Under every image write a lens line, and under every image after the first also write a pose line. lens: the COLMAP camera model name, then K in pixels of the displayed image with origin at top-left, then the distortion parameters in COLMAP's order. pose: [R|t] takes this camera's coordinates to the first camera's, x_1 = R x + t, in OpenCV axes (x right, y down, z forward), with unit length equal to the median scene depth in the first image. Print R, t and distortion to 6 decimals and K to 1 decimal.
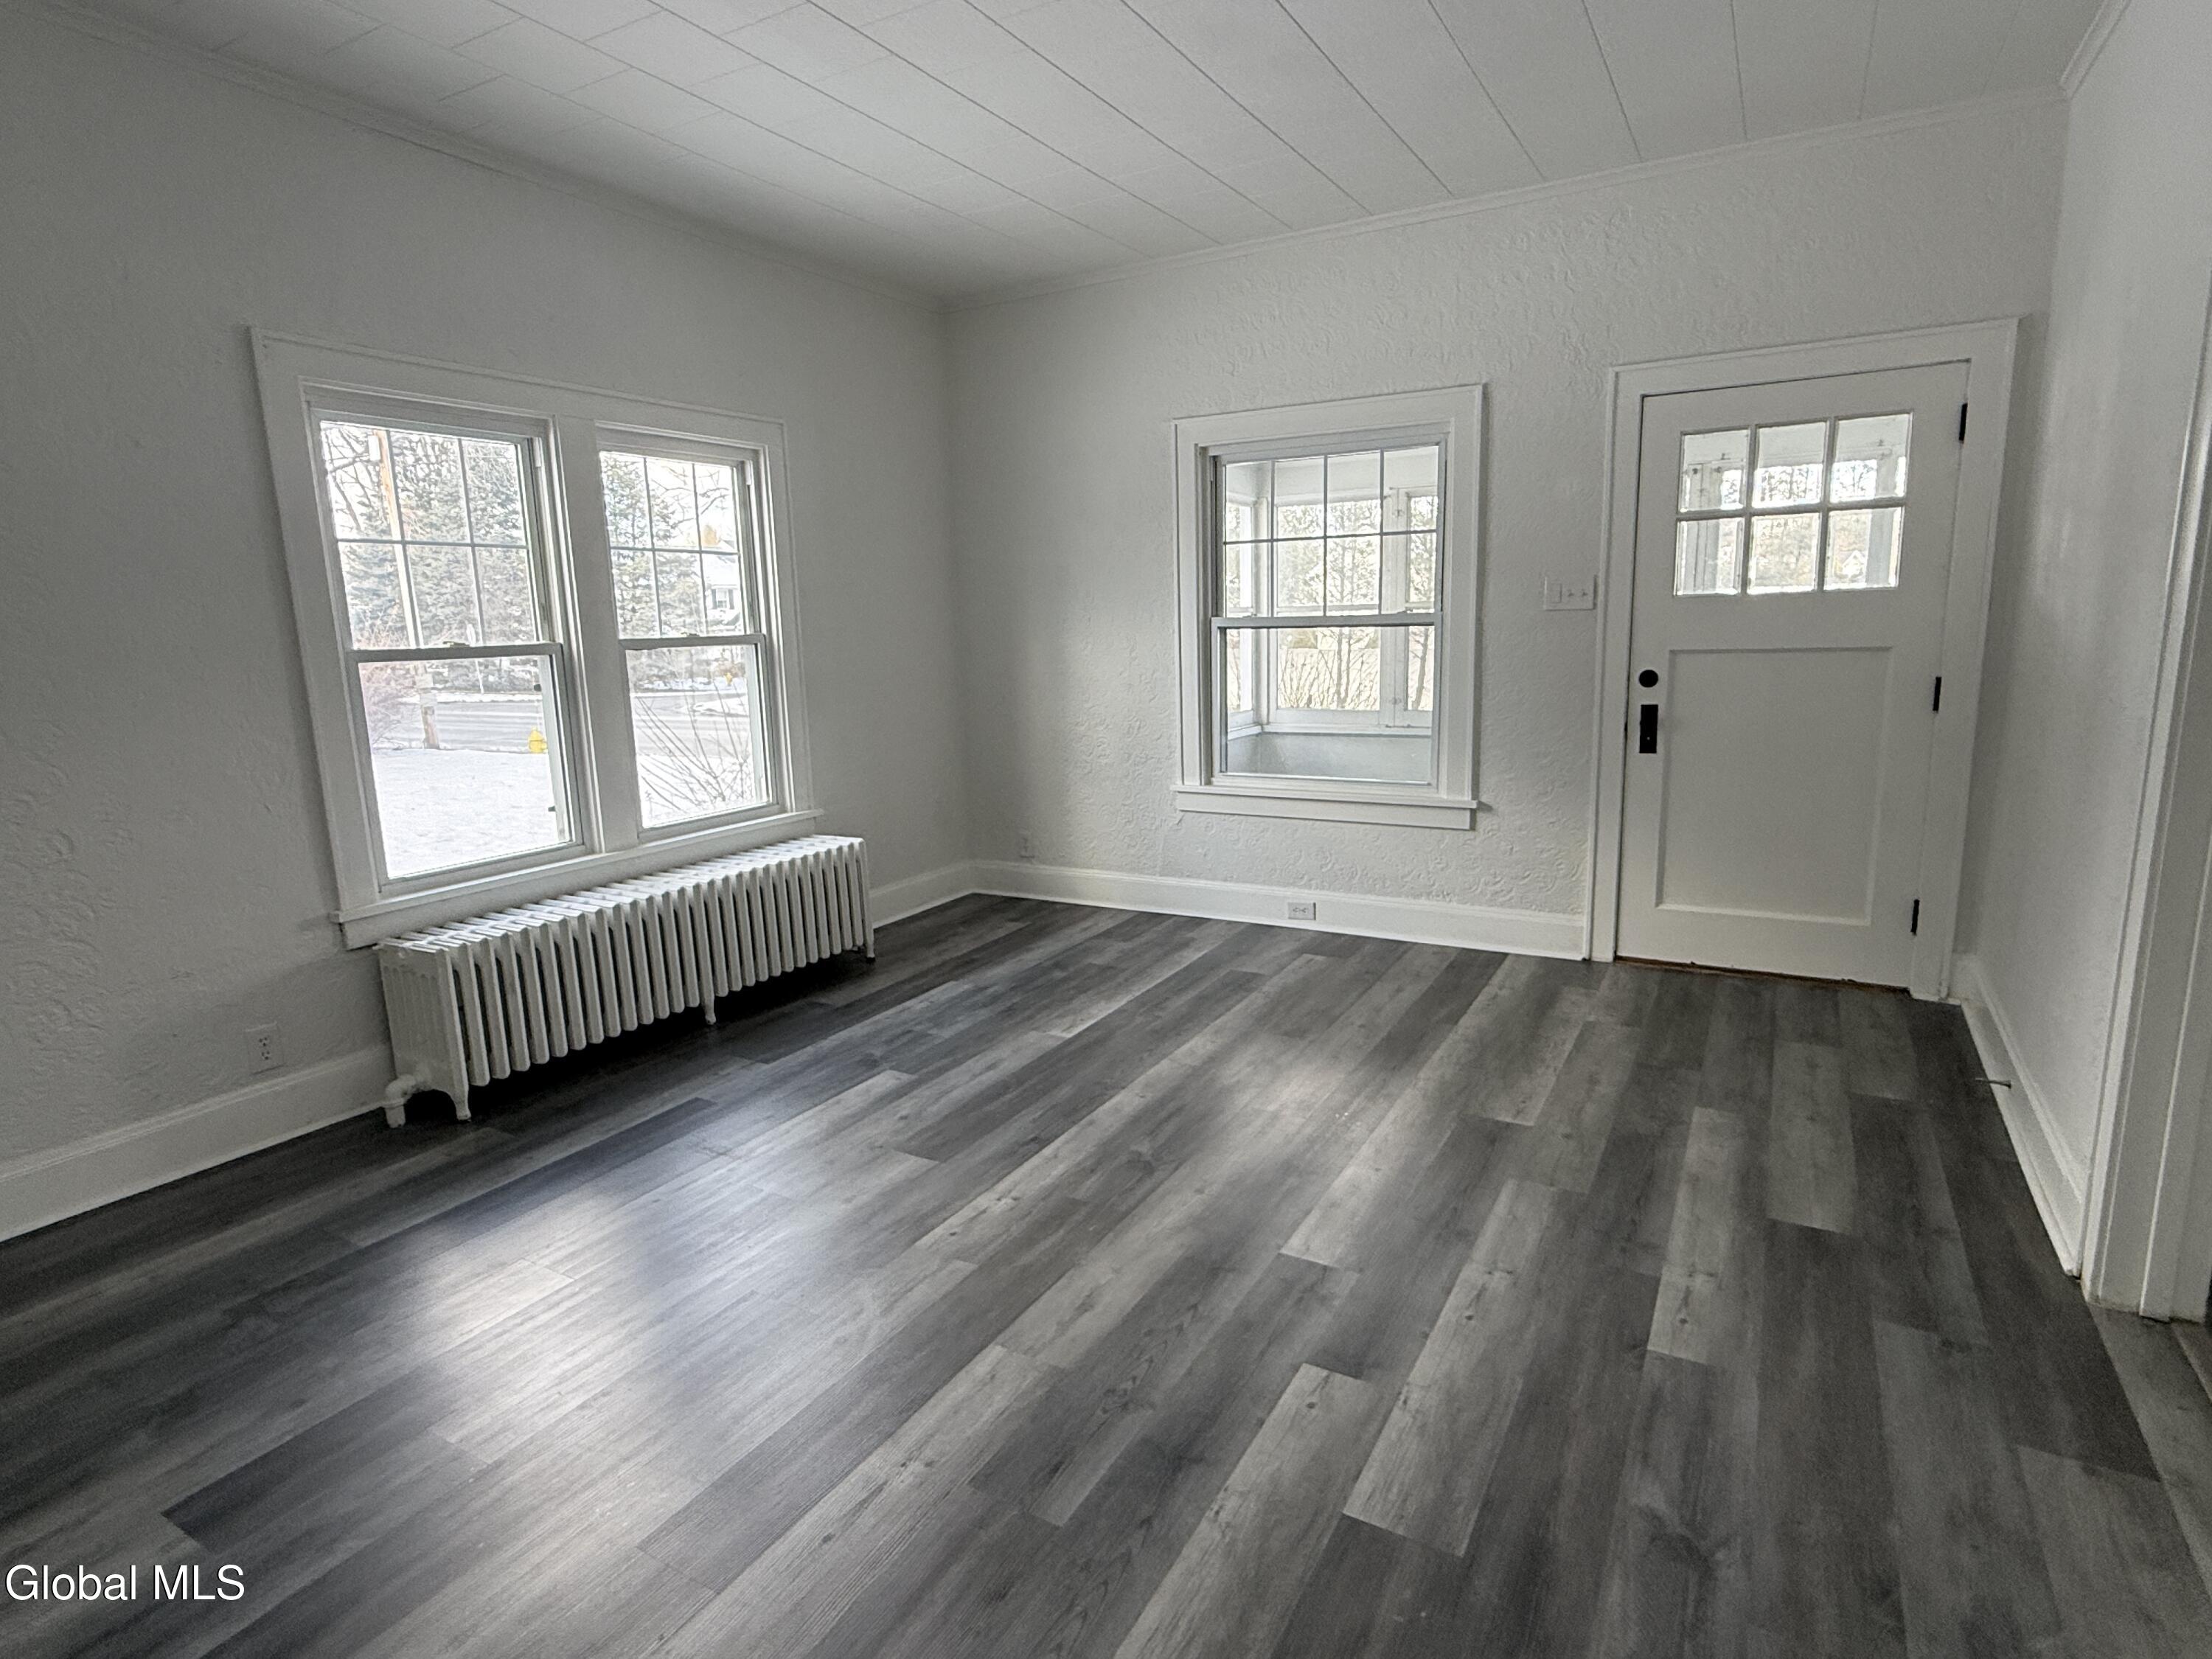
lens RADIAL K [[1172.3, 0, 1103.5], [0, 1172.3, 843.8], [0, 0, 1]] dist [0.003547, -0.001462]
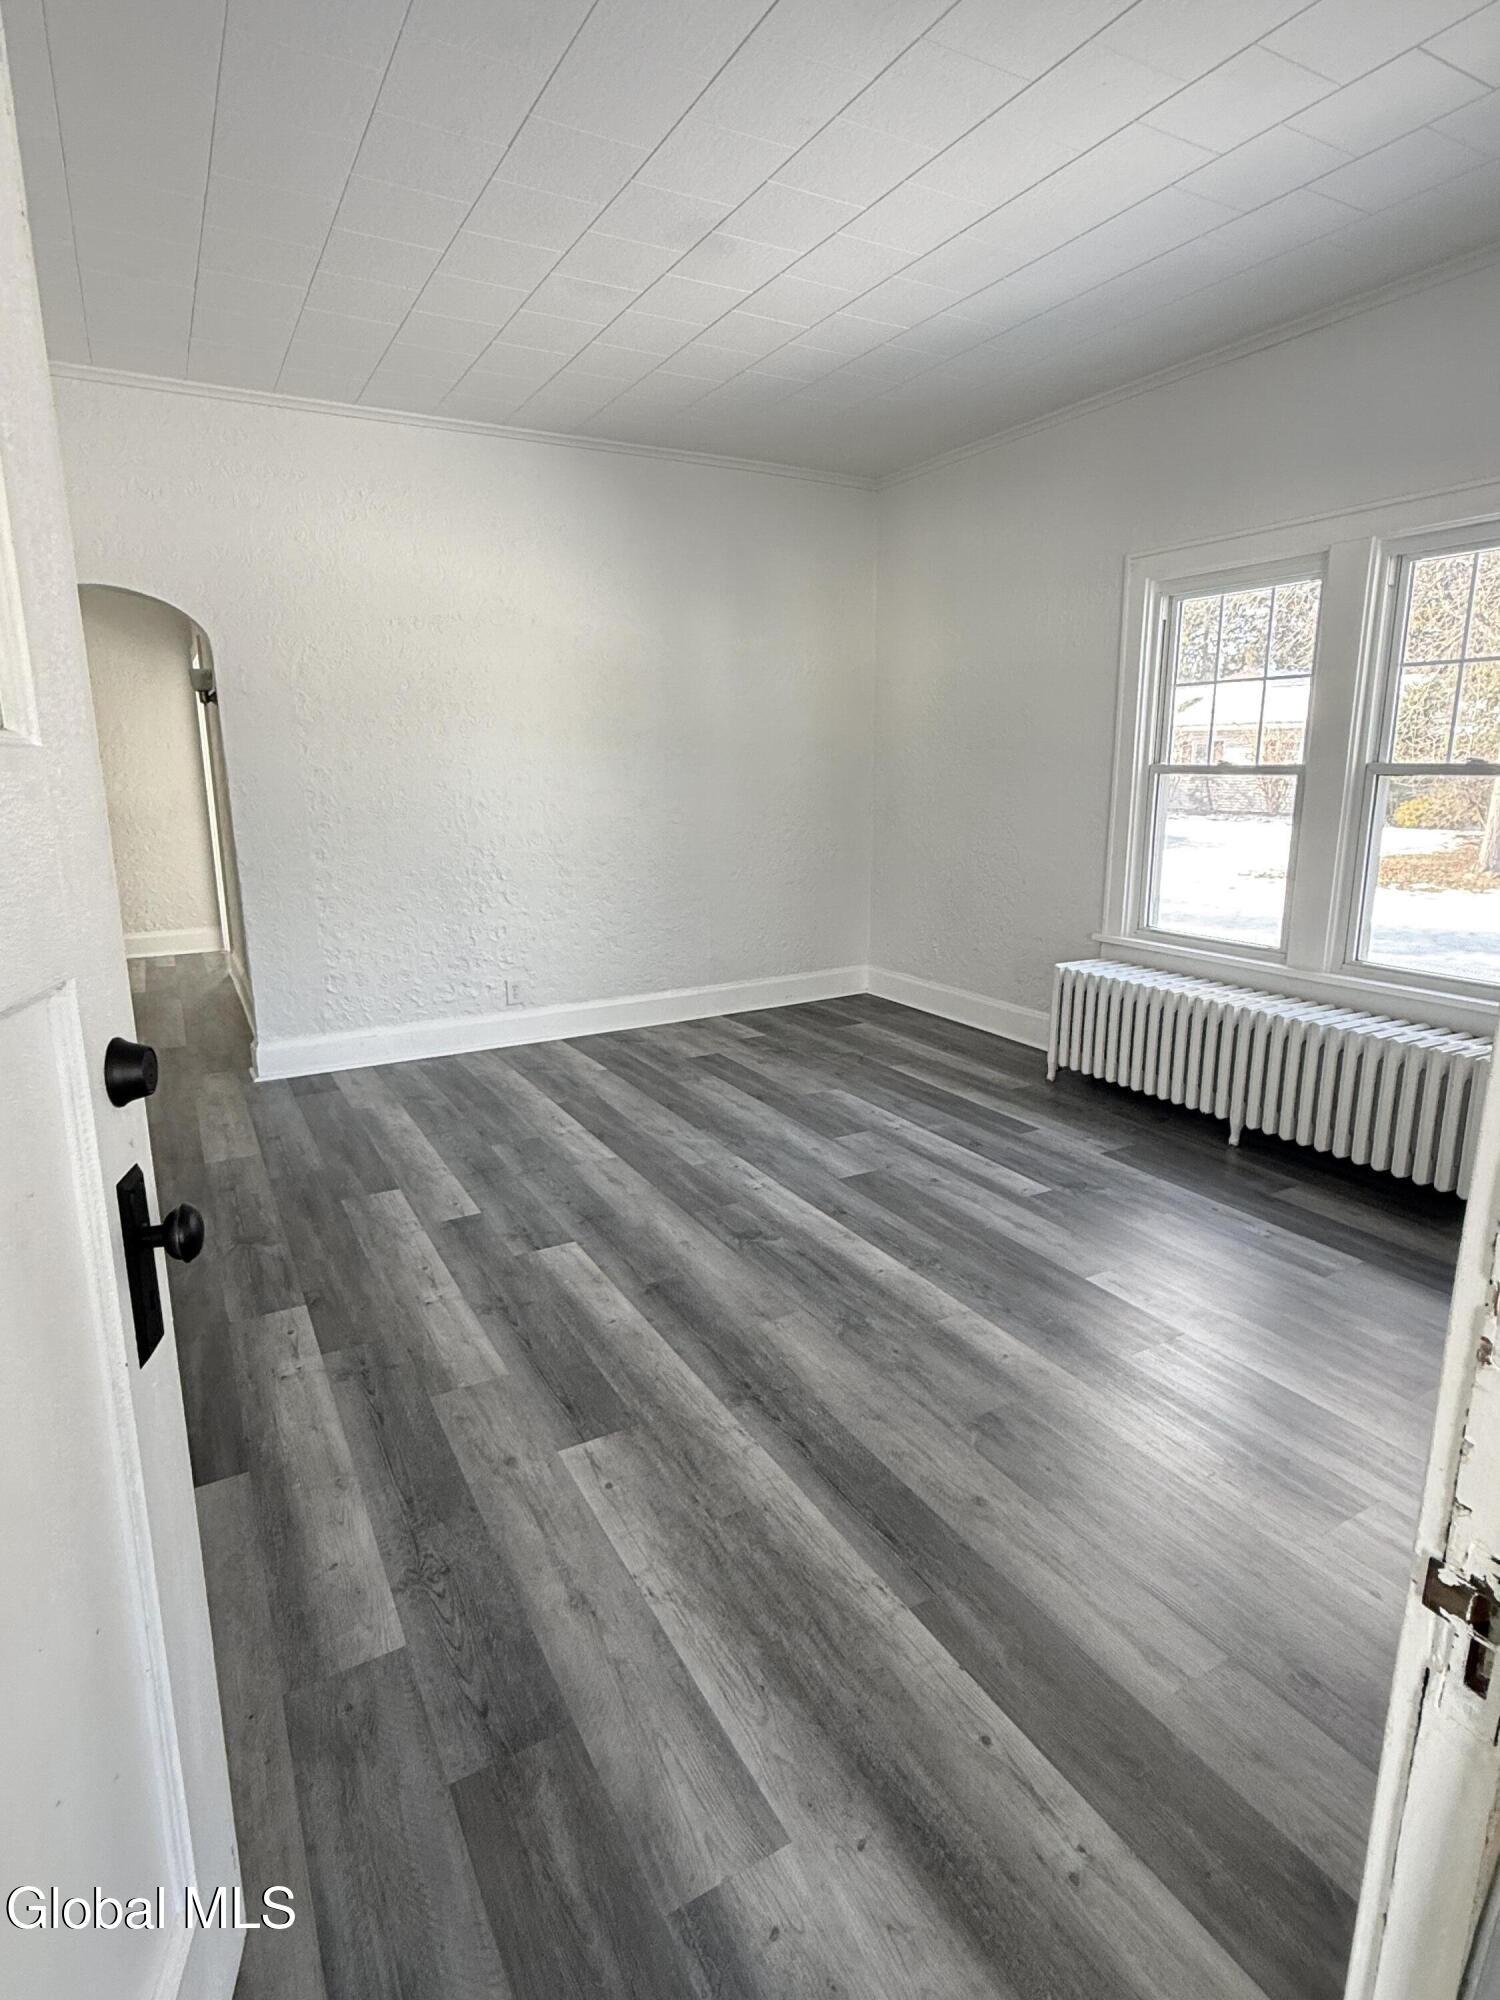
lens RADIAL K [[1059.9, 0, 745.8], [0, 1059.9, 991.4], [0, 0, 1]] dist [0.003547, -0.001462]
pose [[-0.515619, 0.213326, -0.829837, 0.767369], [-0.140935, 0.934202, 0.327725, -0.264365], [0.845148, 0.285934, -0.451627, 1.260504]]
